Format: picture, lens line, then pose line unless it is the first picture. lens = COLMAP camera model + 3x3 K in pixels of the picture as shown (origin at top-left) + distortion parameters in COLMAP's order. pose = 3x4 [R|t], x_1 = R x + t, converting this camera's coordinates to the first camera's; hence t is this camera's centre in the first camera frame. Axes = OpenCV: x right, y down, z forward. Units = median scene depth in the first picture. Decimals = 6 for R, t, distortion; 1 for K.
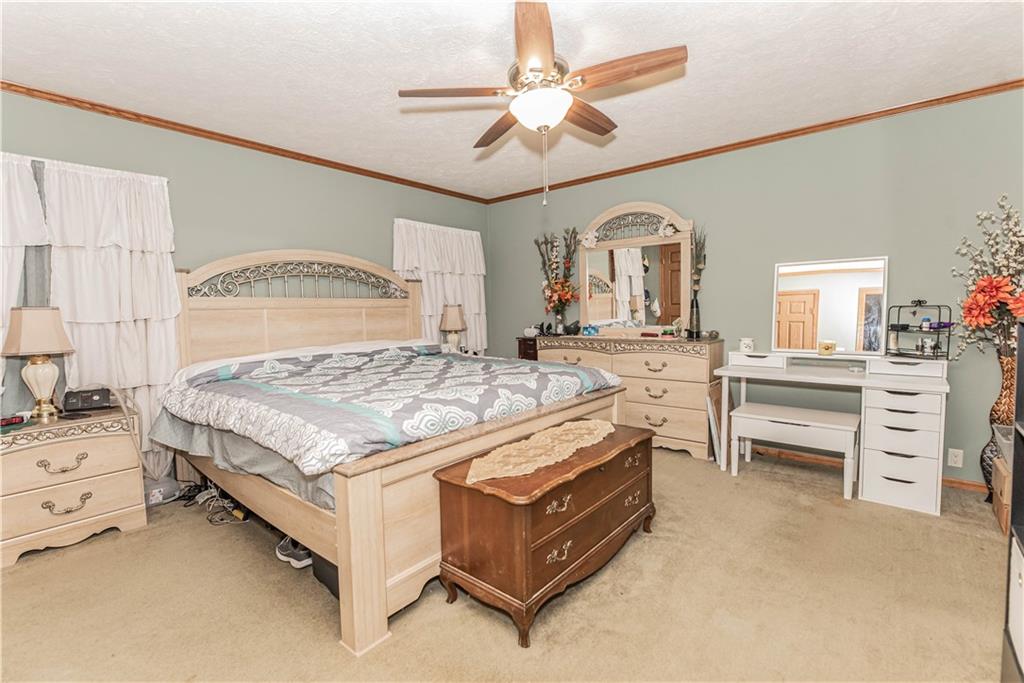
lens RADIAL K [[459.7, 0, 511.4], [0, 459.7, 344.0], [0, 0, 1]] dist [0.007237, -0.005600]
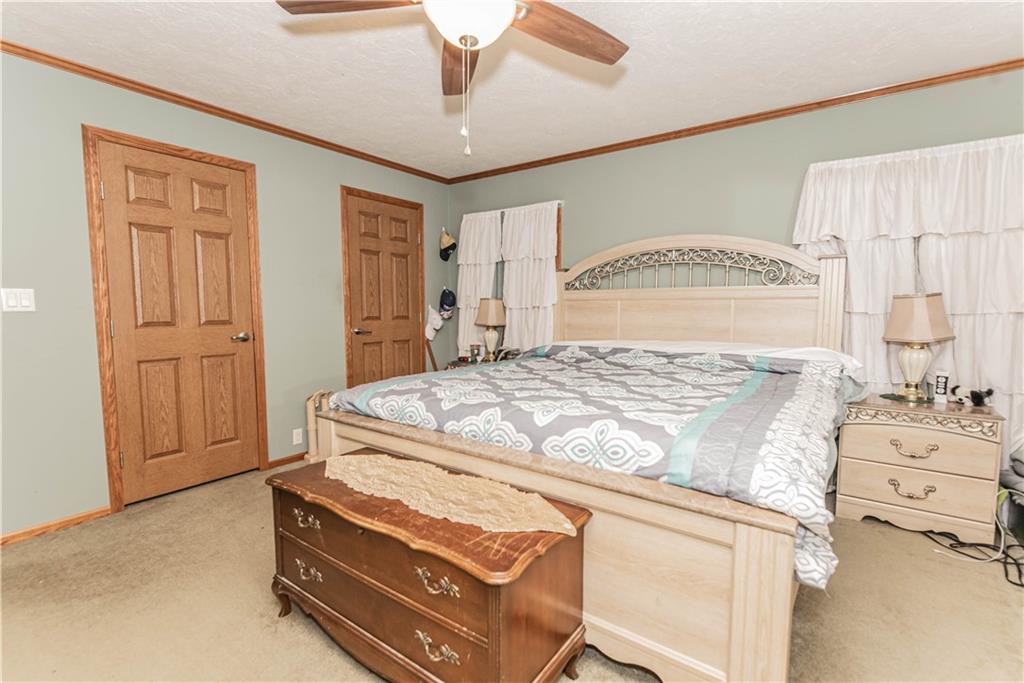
lens RADIAL K [[459.7, 0, 487.4], [0, 459.7, 334.6], [0, 0, 1]] dist [0.007237, -0.005600]
pose [[0.066208, 0.081816, -0.994446, 0.675832], [-0.079775, 0.993876, 0.076457, -0.073624], [0.994612, 0.074270, 0.072330, 0.857677]]
